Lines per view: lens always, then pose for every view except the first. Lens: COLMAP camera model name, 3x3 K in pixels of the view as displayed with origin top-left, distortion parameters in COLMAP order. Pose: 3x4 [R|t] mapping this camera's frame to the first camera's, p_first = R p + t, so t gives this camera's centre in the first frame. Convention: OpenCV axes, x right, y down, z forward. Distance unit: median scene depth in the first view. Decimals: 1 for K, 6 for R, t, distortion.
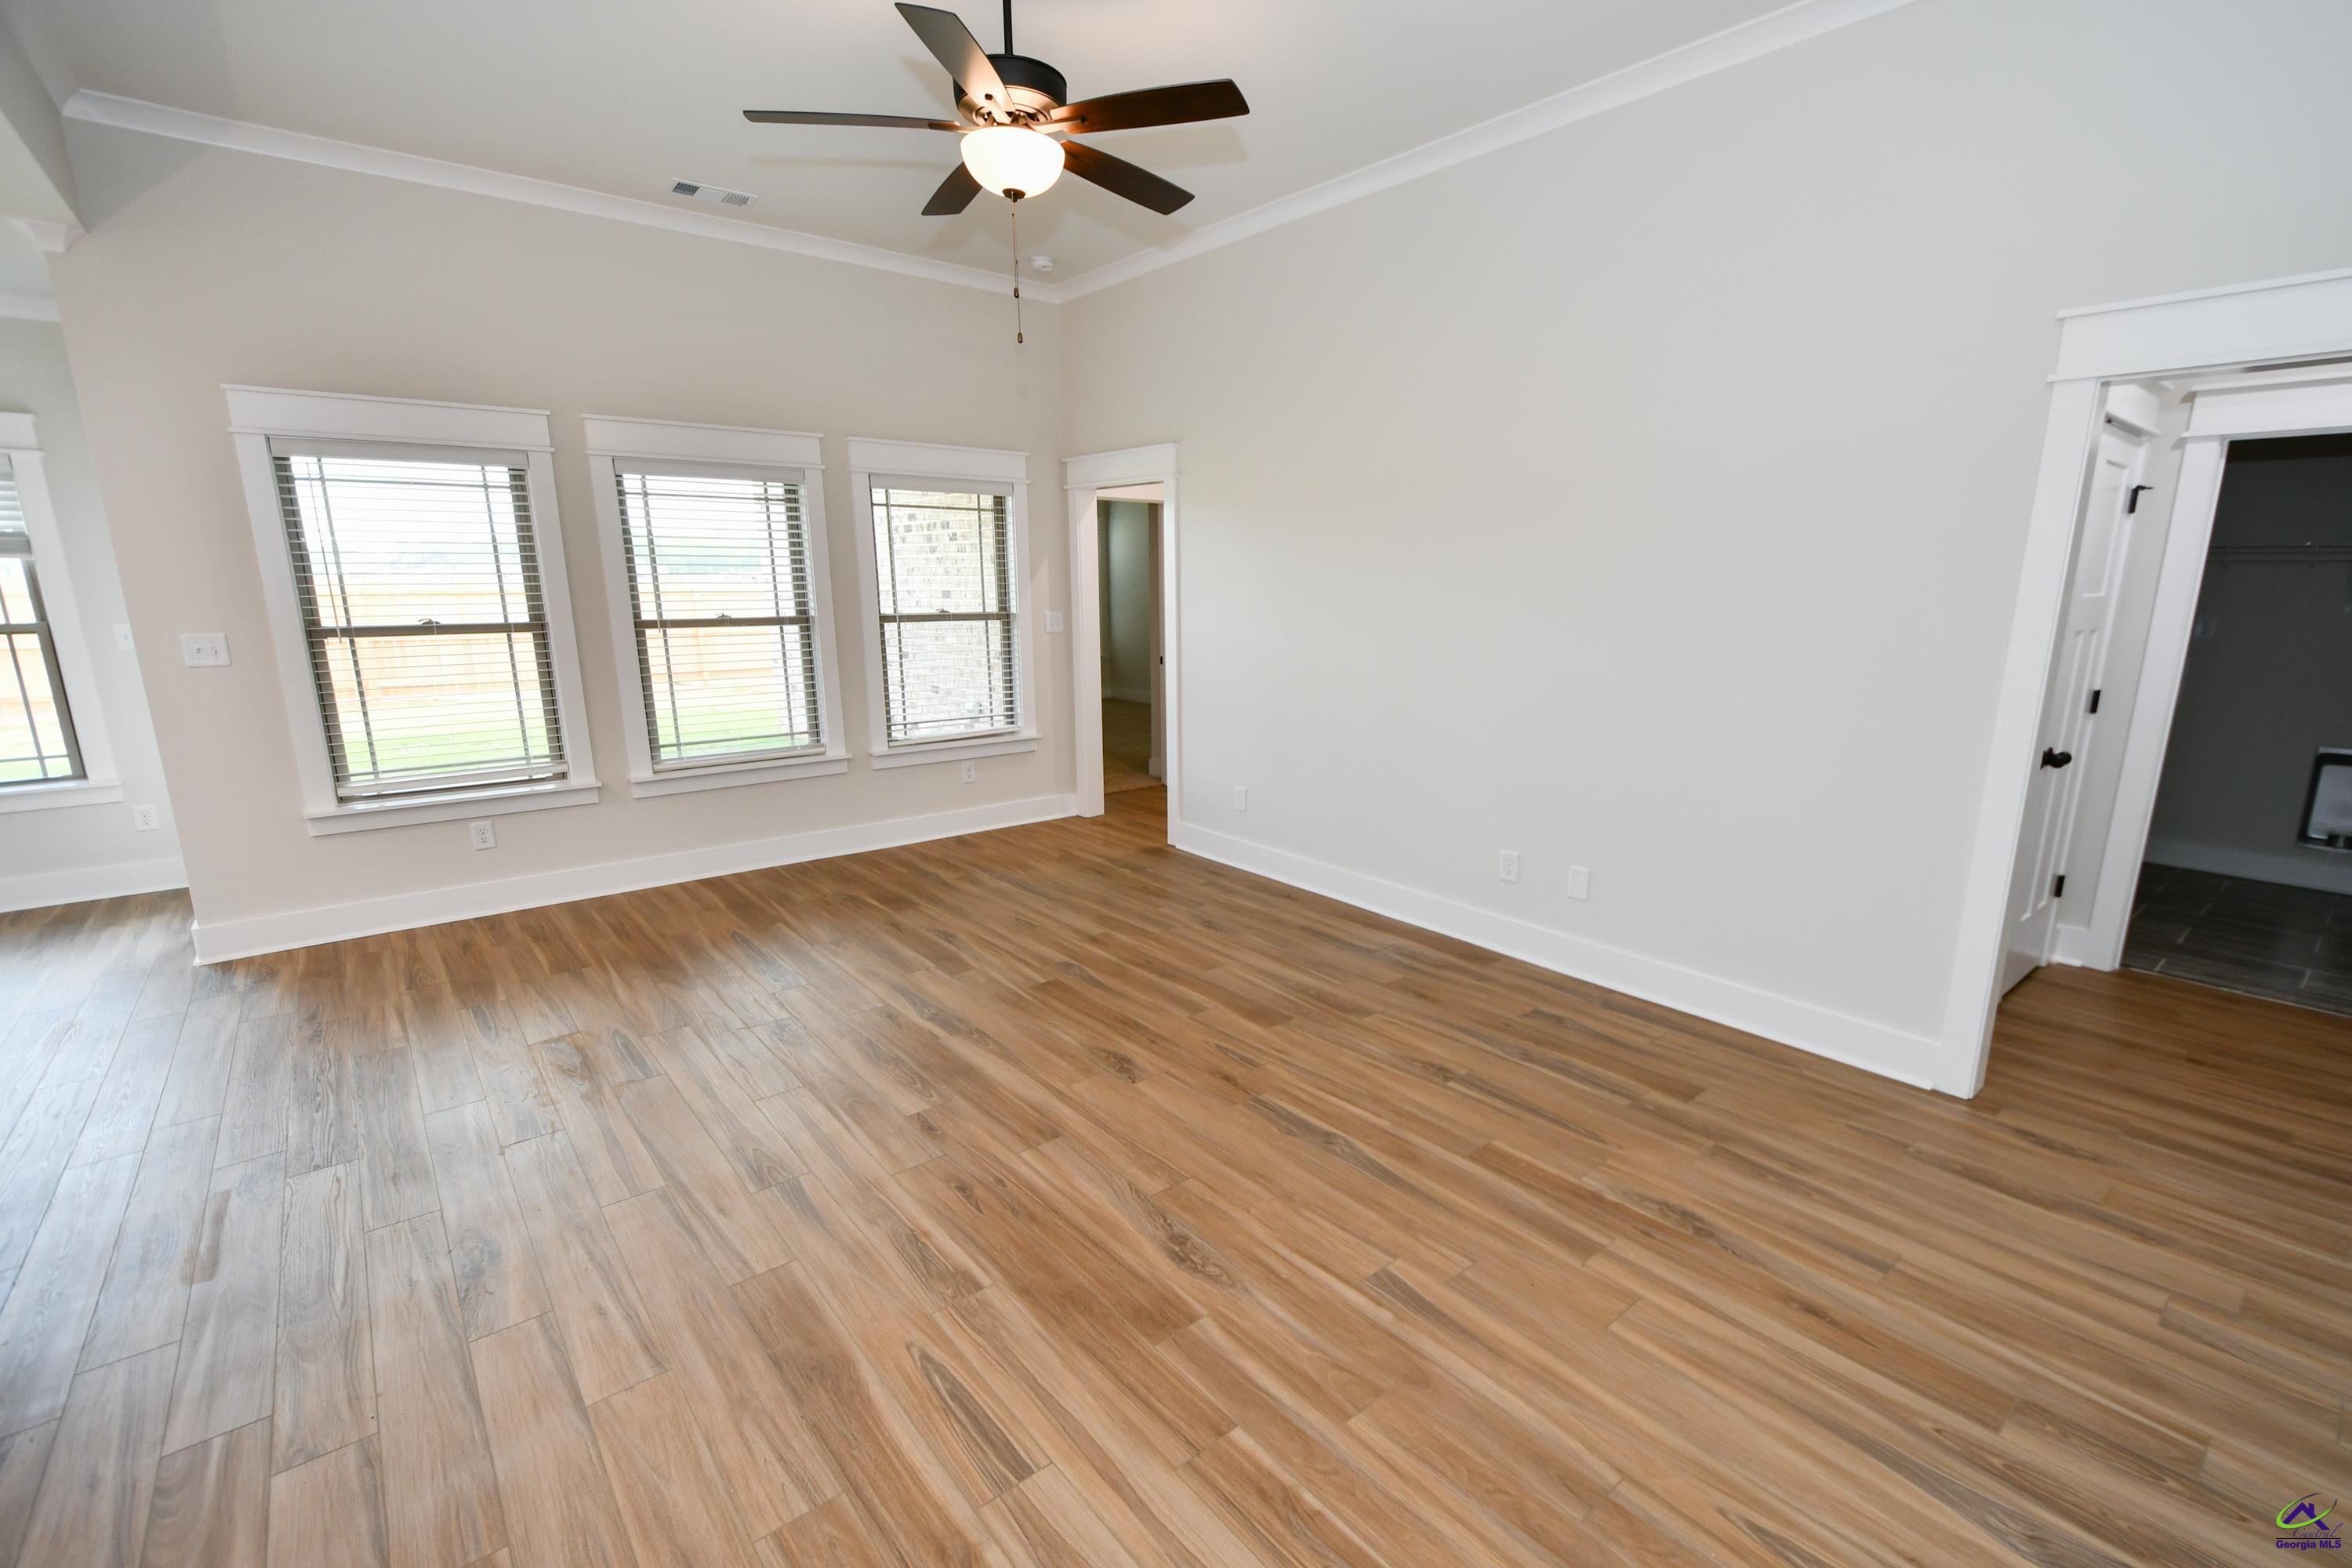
lens RADIAL K [[1035.7, 0, 1231.1], [0, 1035.7, 811.0], [0, 0, 1]] dist [-0.000169, -0.002497]
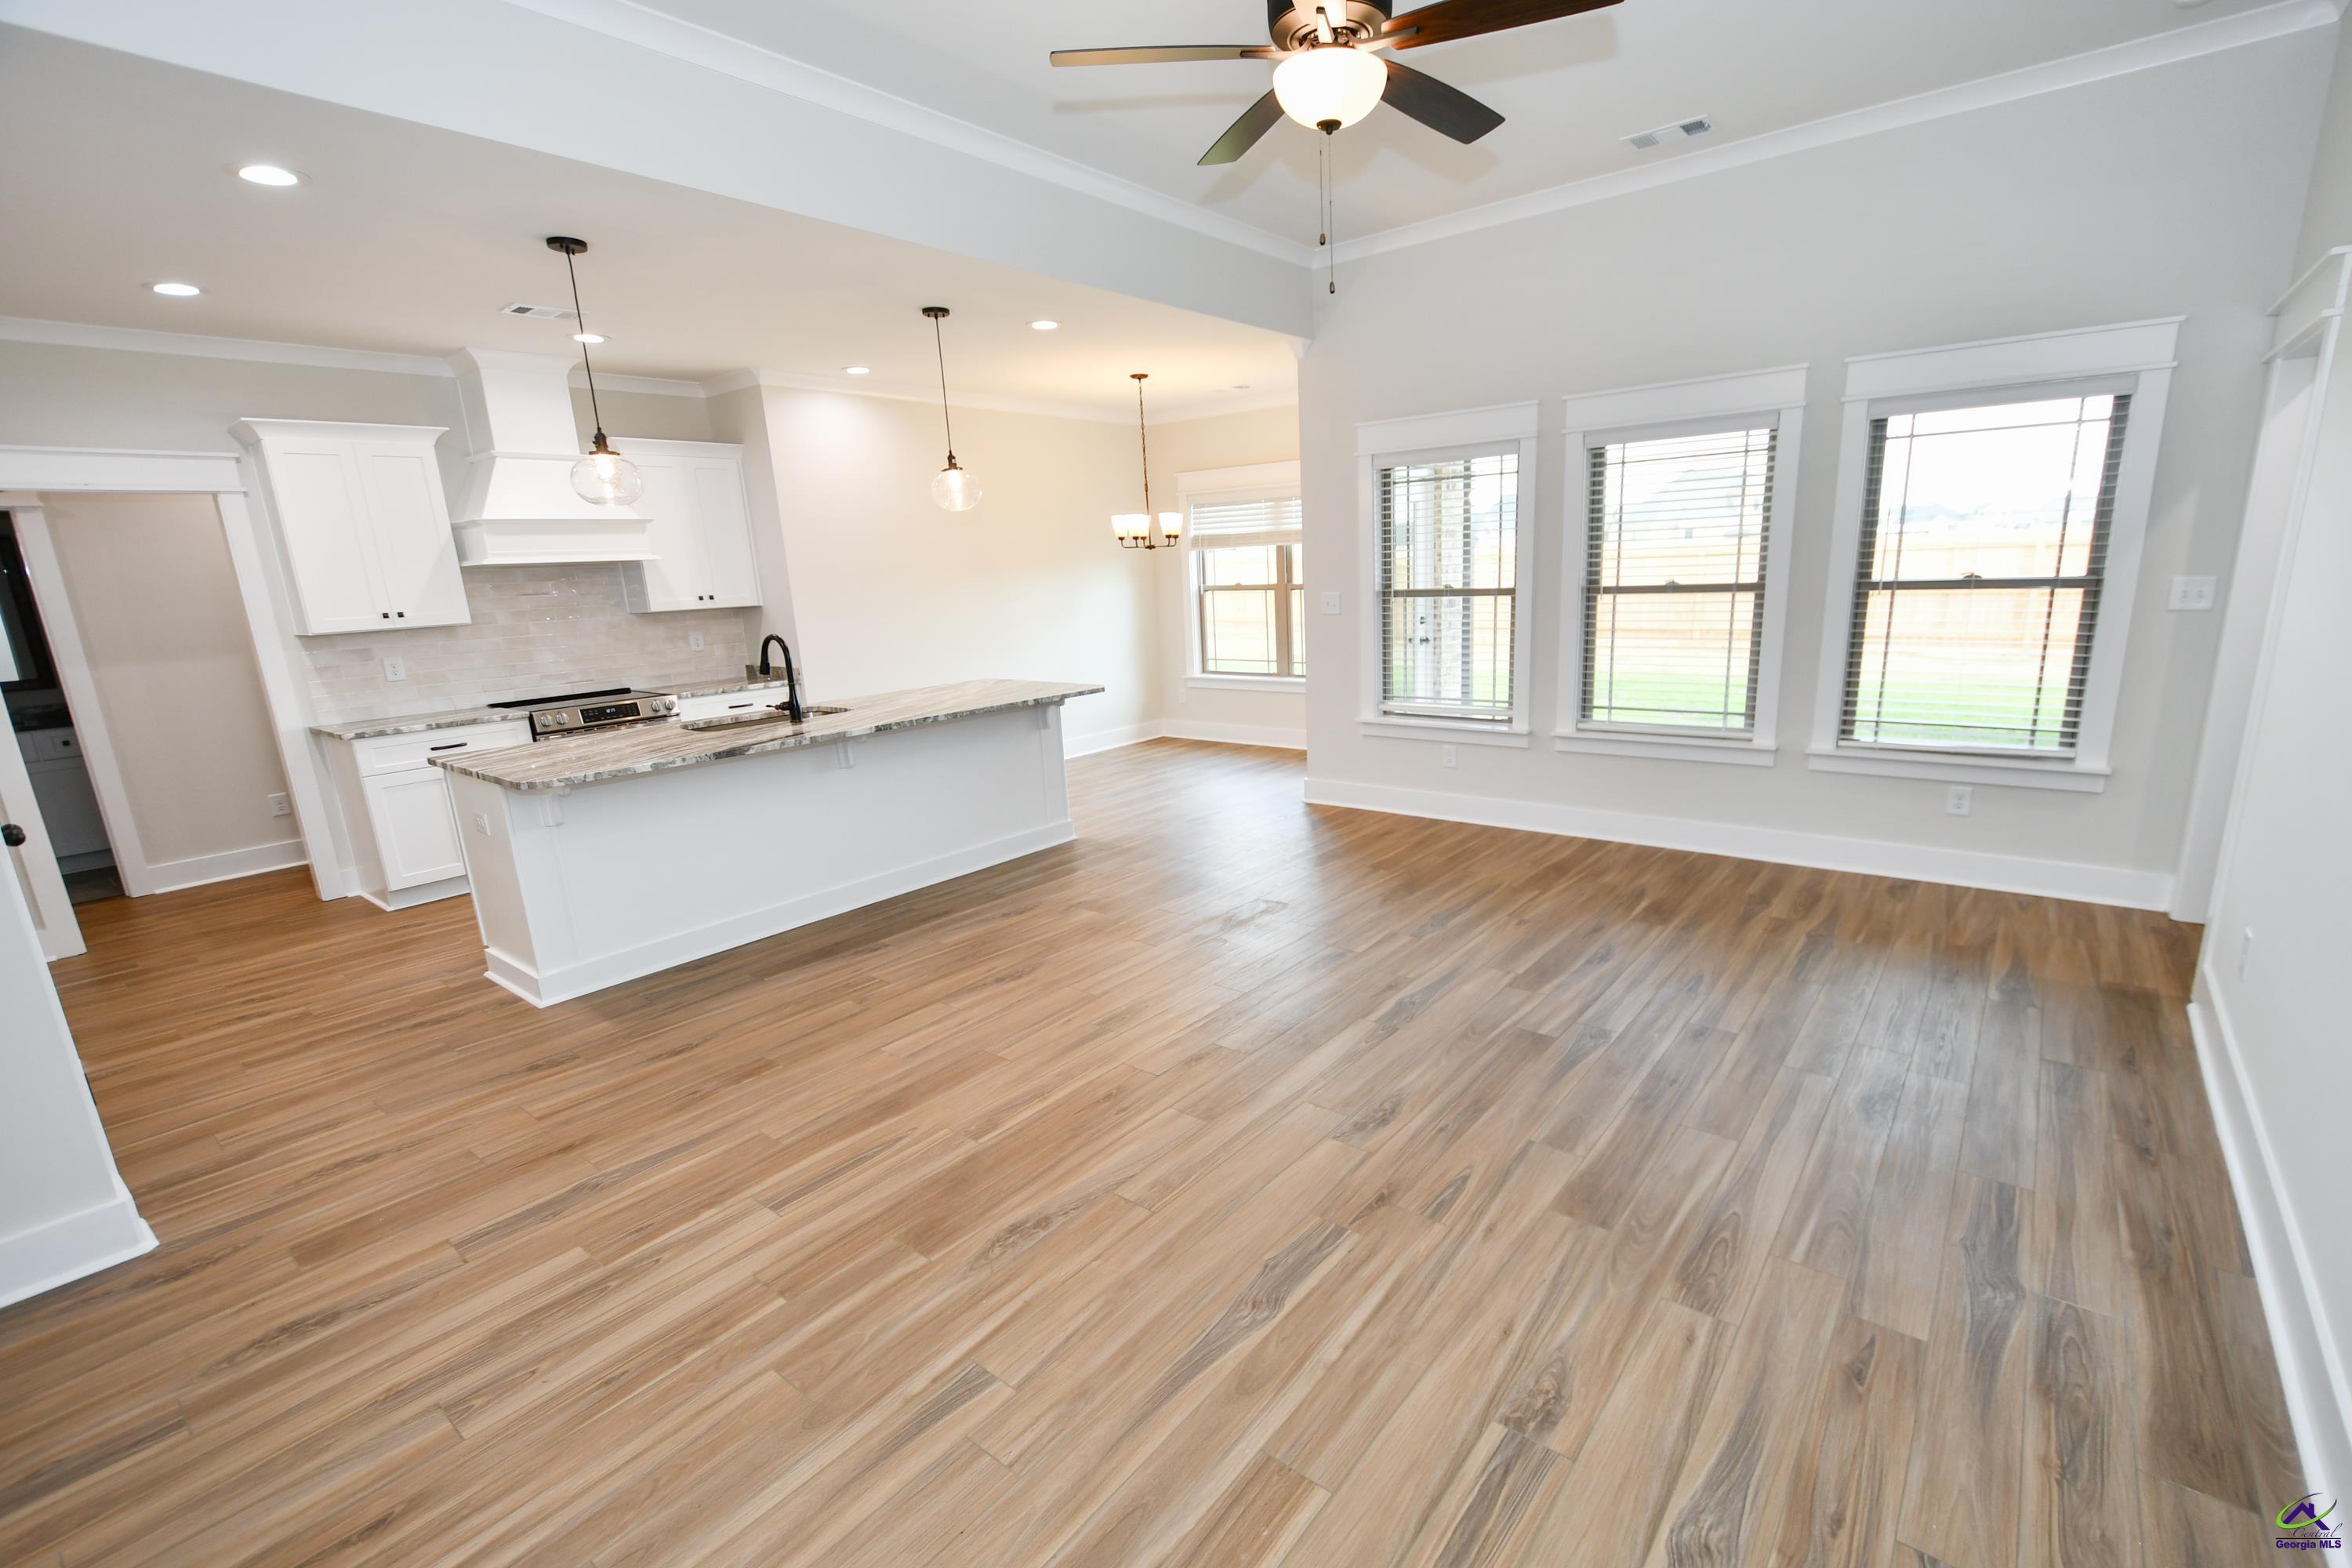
lens RADIAL K [[1035.7, 0, 1234.7], [0, 1035.7, 821.9], [0, 0, 1]] dist [-0.000169, -0.002497]
pose [[0.200374, 0.229228, -0.952525, 0.358738], [-0.176087, 0.964837, 0.195149, -0.080717], [0.963765, 0.128625, 0.233693, 0.373128]]
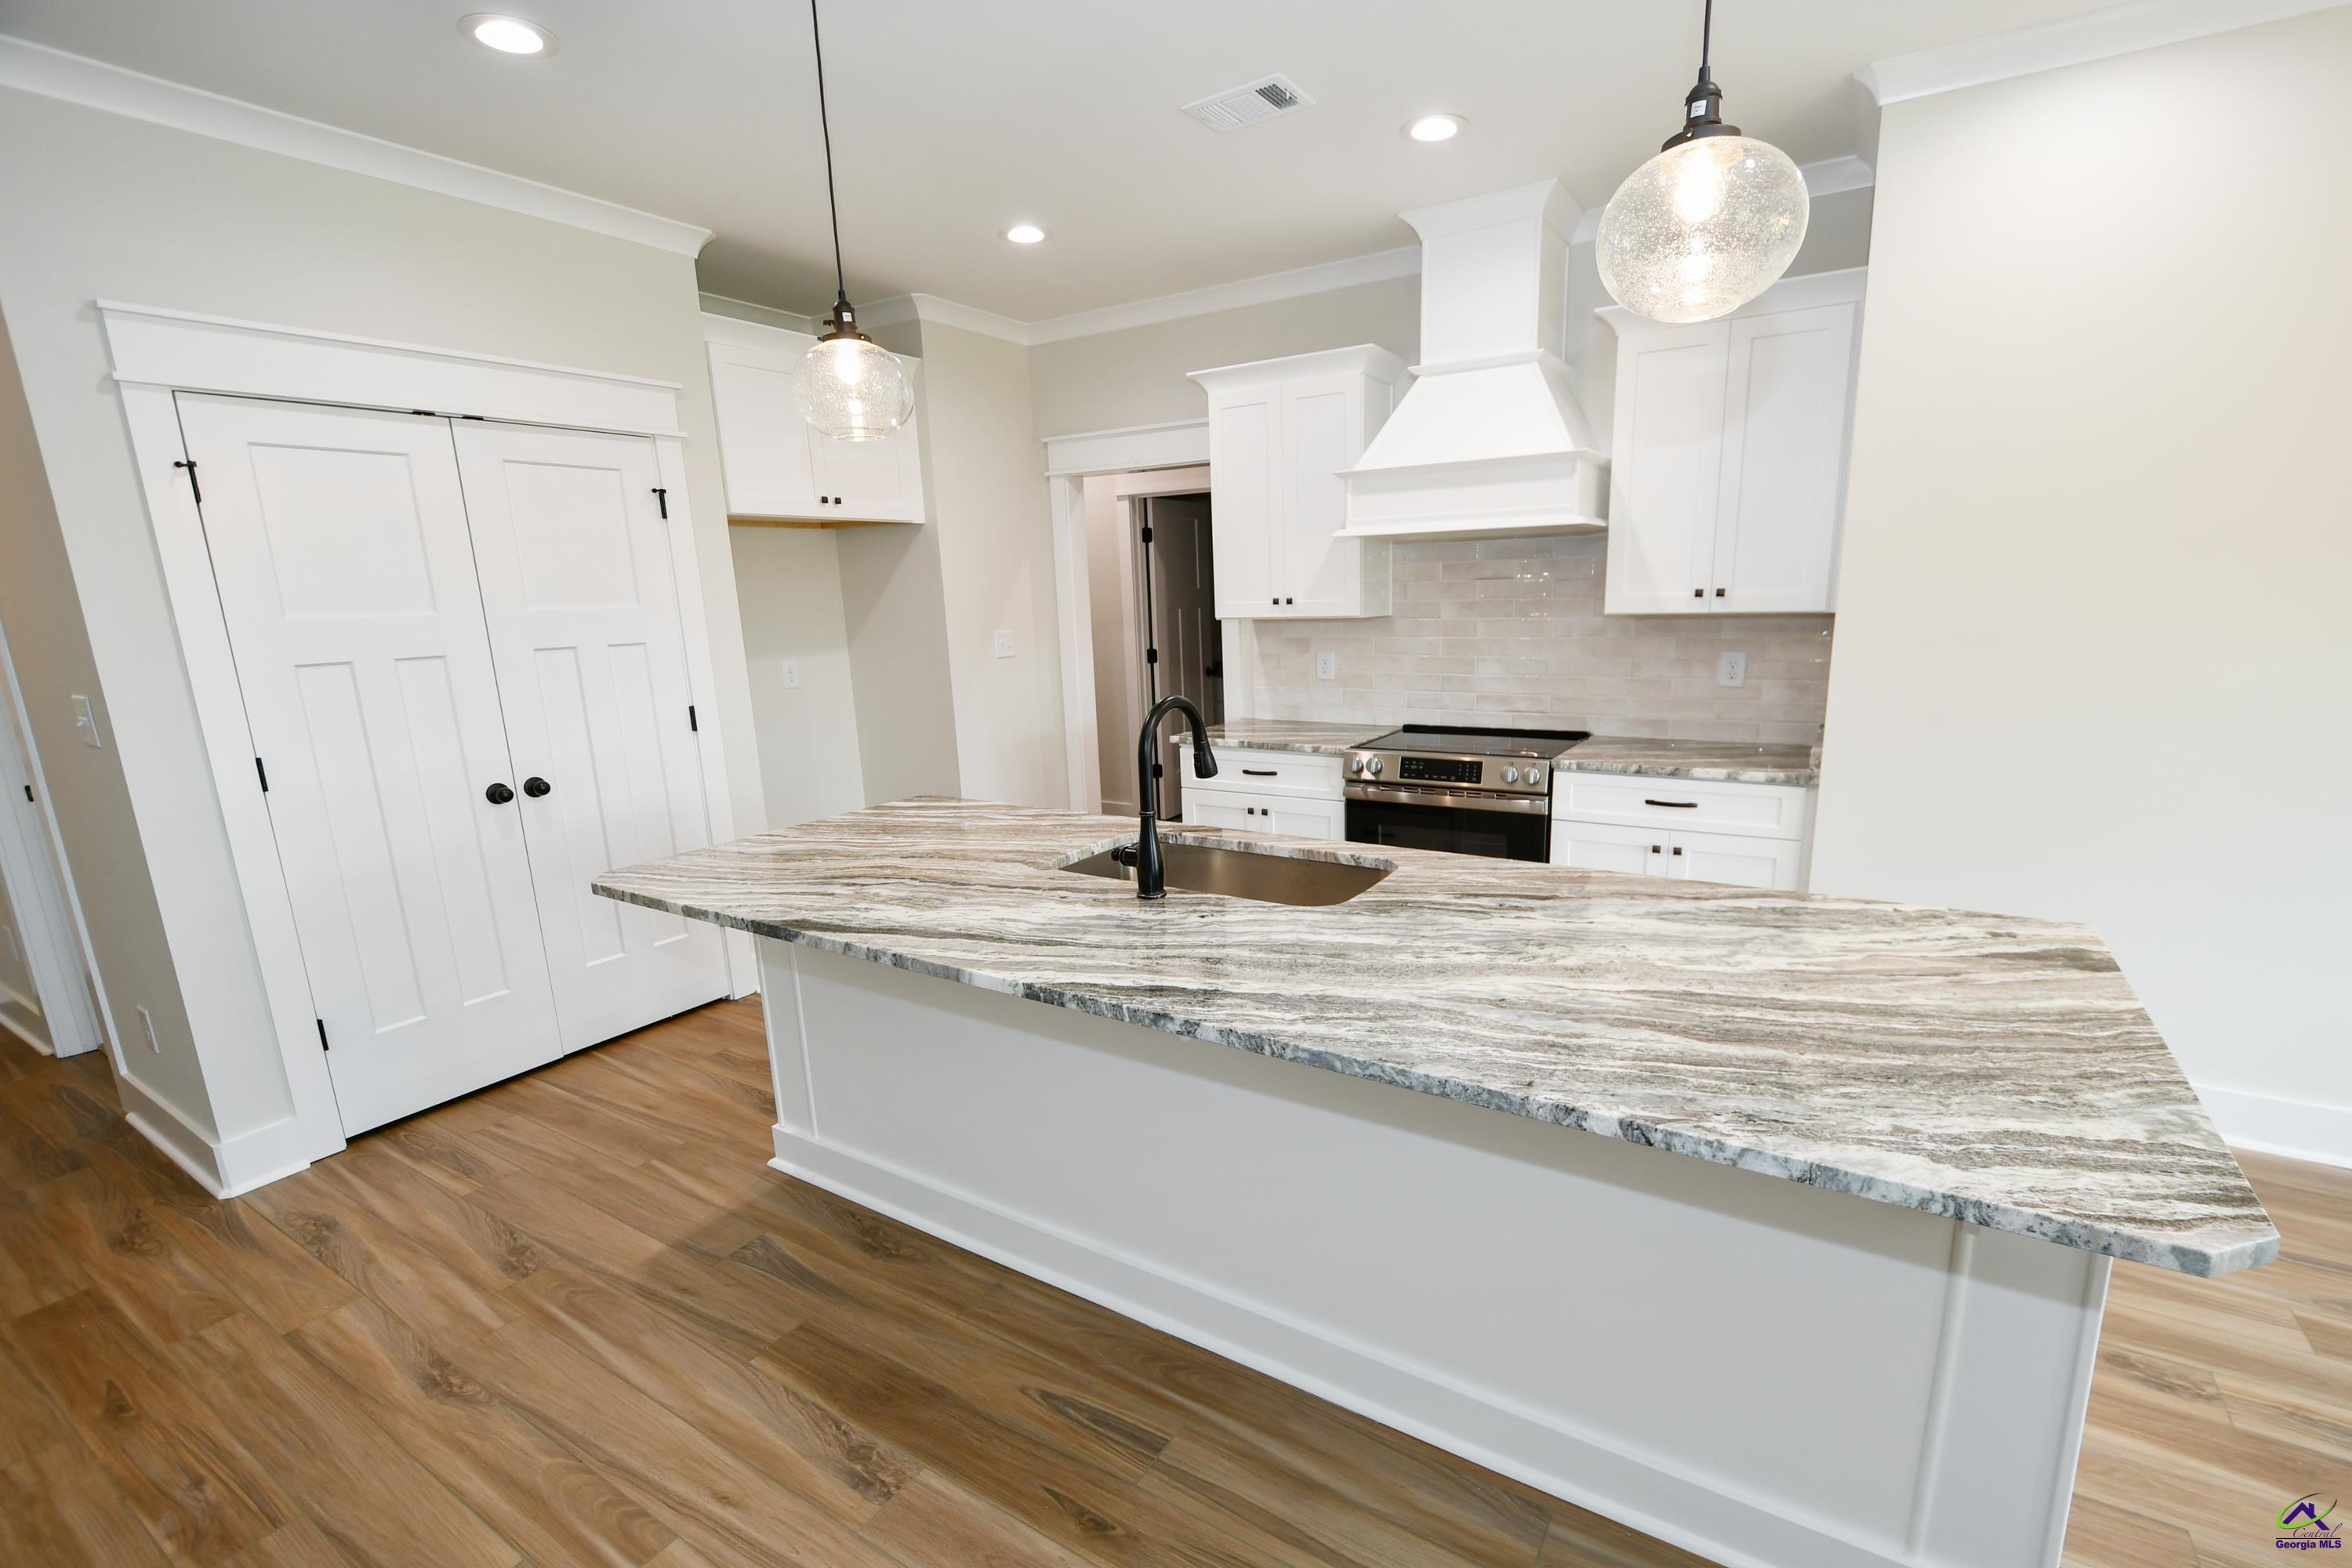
lens RADIAL K [[1035.7, 0, 1227.4], [0, 1035.7, 813.9], [0, 0, 1]] dist [-0.000169, -0.002497]
pose [[-0.950489, 0.089402, -0.297620, -0.404351], [-0.044383, 0.908851, 0.414753, -0.112942], [0.307572, 0.407427, -0.859885, 0.524219]]
